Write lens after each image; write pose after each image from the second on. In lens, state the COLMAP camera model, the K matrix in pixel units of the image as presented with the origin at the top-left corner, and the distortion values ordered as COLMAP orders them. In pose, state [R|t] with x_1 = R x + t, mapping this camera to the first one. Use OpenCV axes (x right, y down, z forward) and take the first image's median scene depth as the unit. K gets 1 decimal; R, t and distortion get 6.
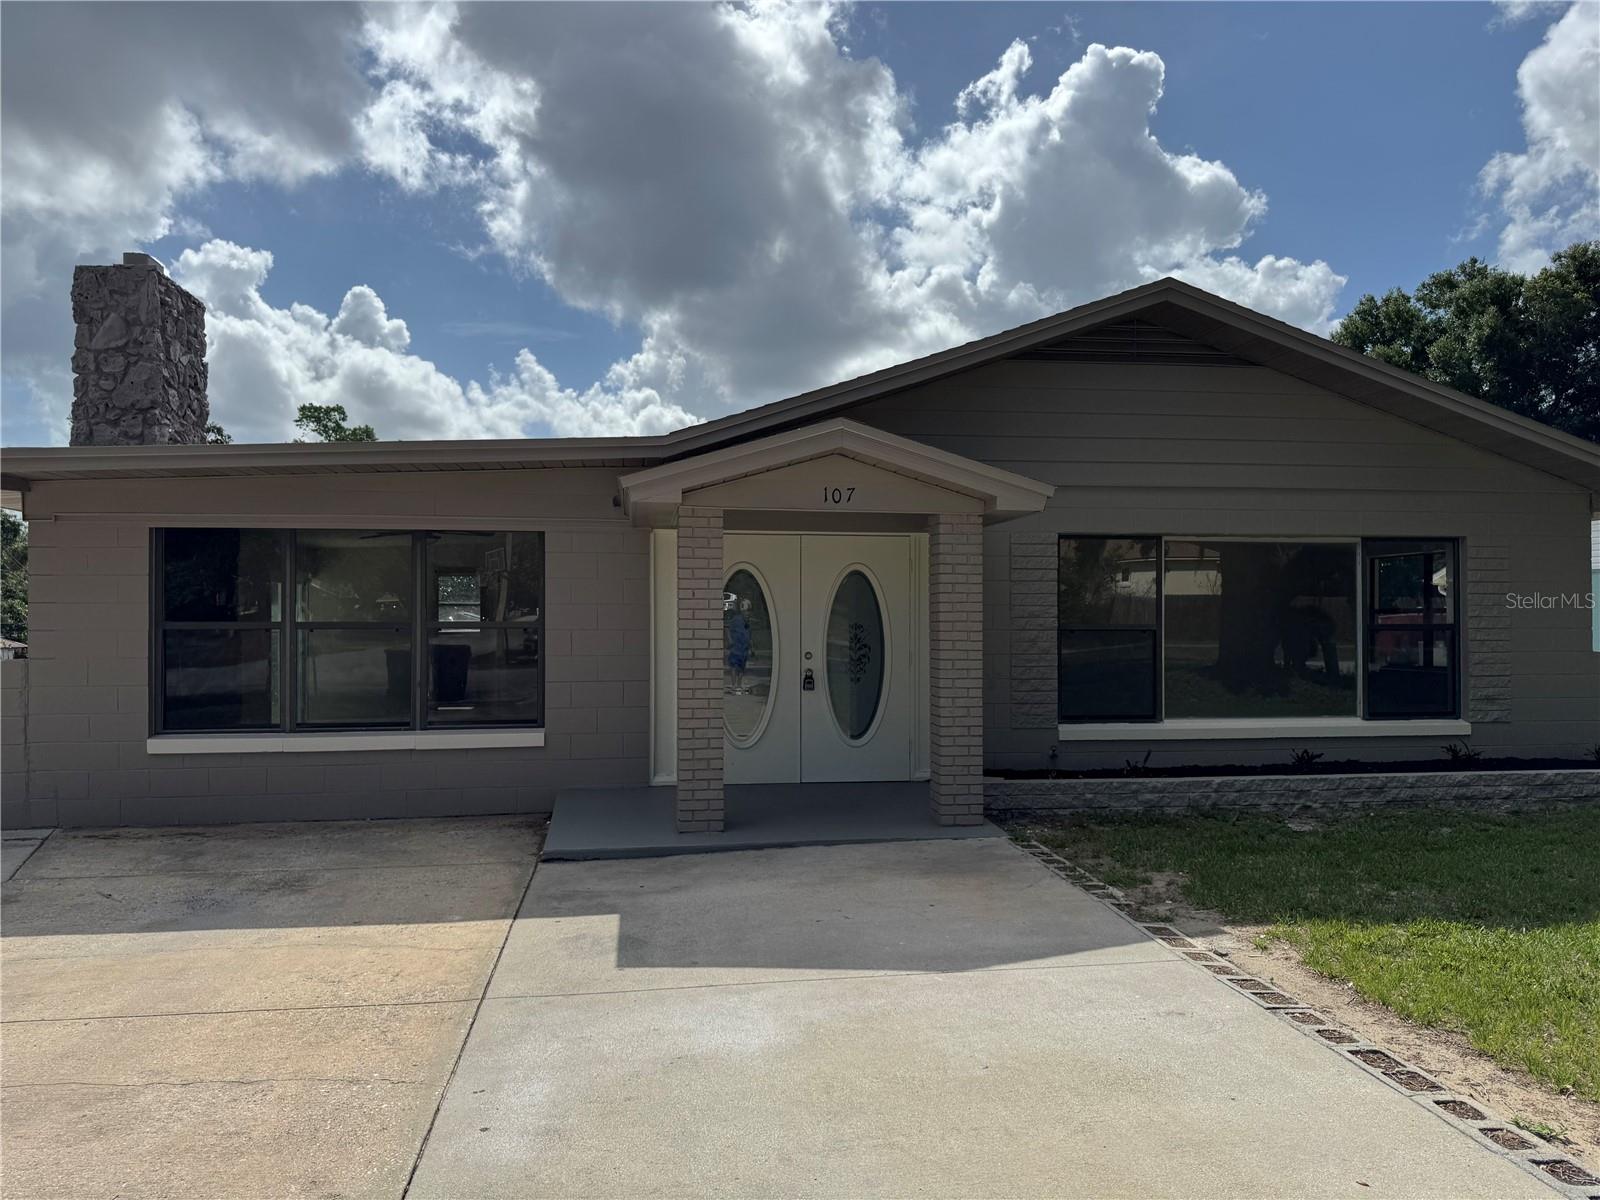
lens RADIAL K [[1105.5, 0, 800.0], [0, 1105.5, 600.0], [0, 0, 1]] dist [-0.021524, 0.003712]
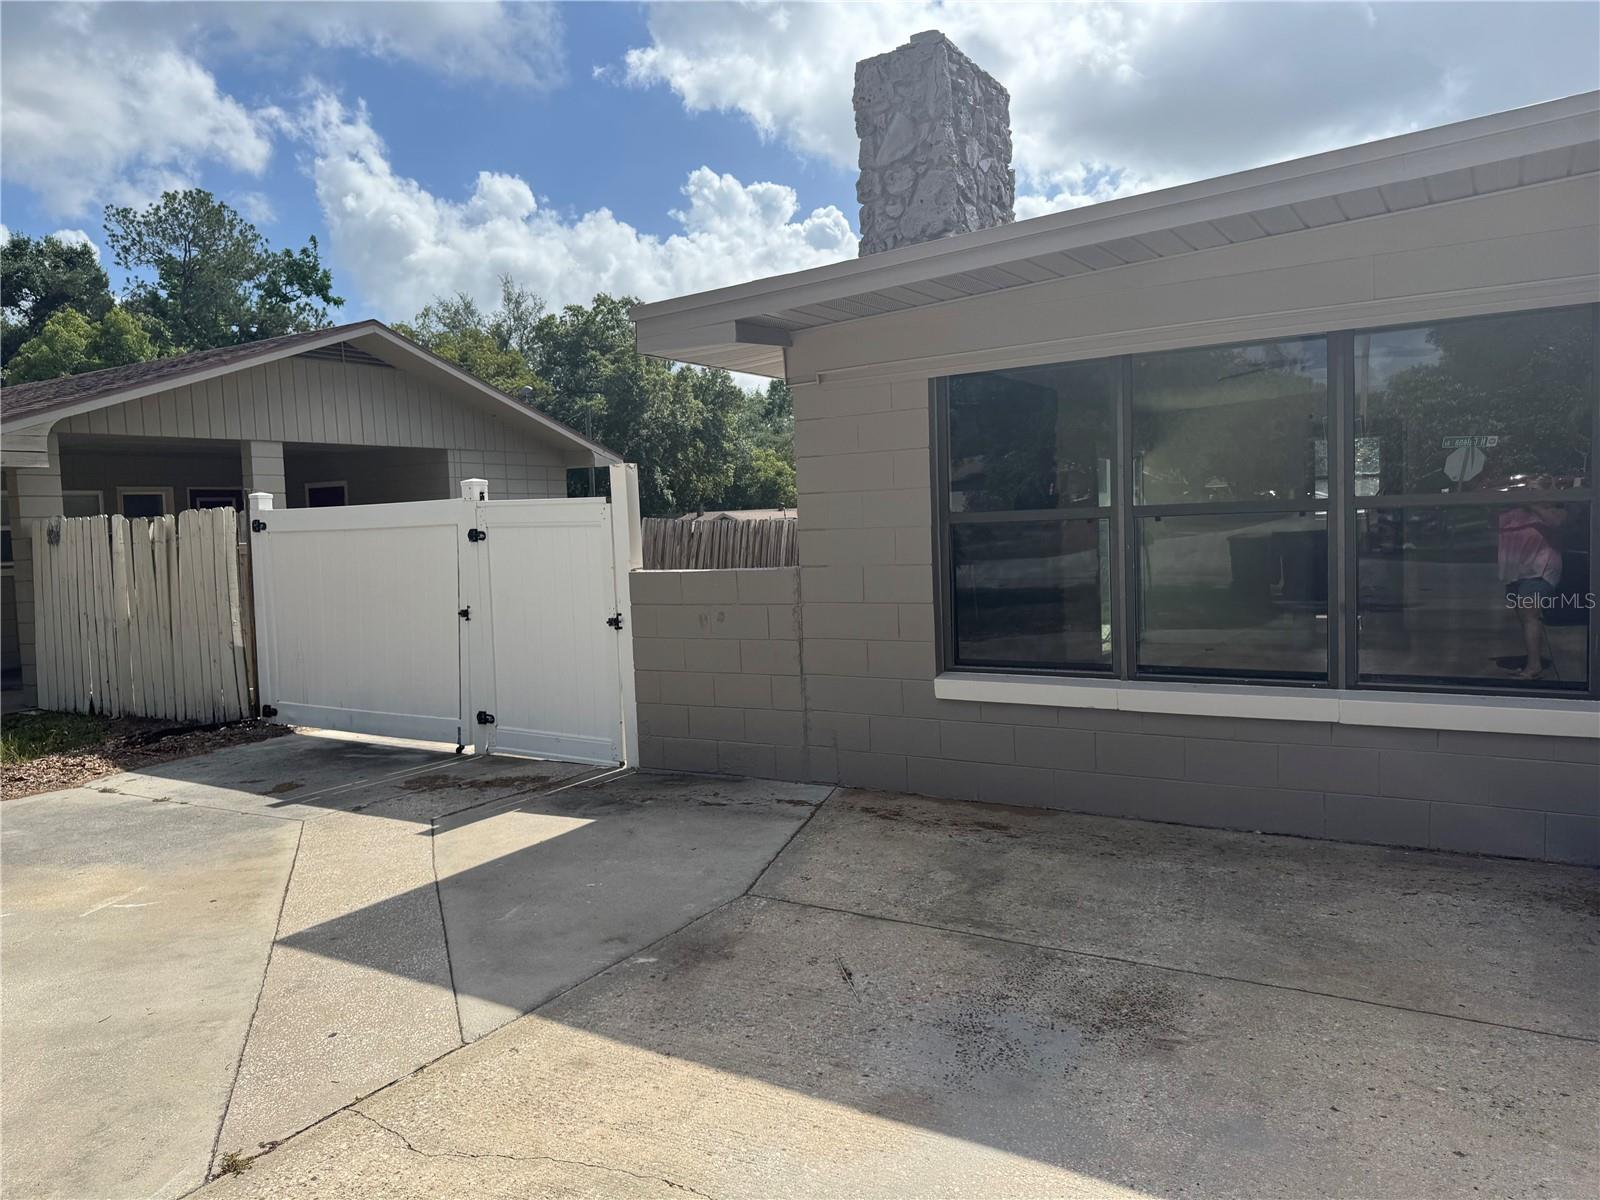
lens RADIAL K [[1130.2, 0, 800.0], [0, 1130.2, 600.0], [0, 0, 1]] dist [0.127044, -0.202717]
pose [[0.761160, 0.022494, -0.648174, -0.146914], [0.044791, 0.995189, 0.087135, 0.006392], [0.647015, -0.095356, 0.756491, 0.309802]]
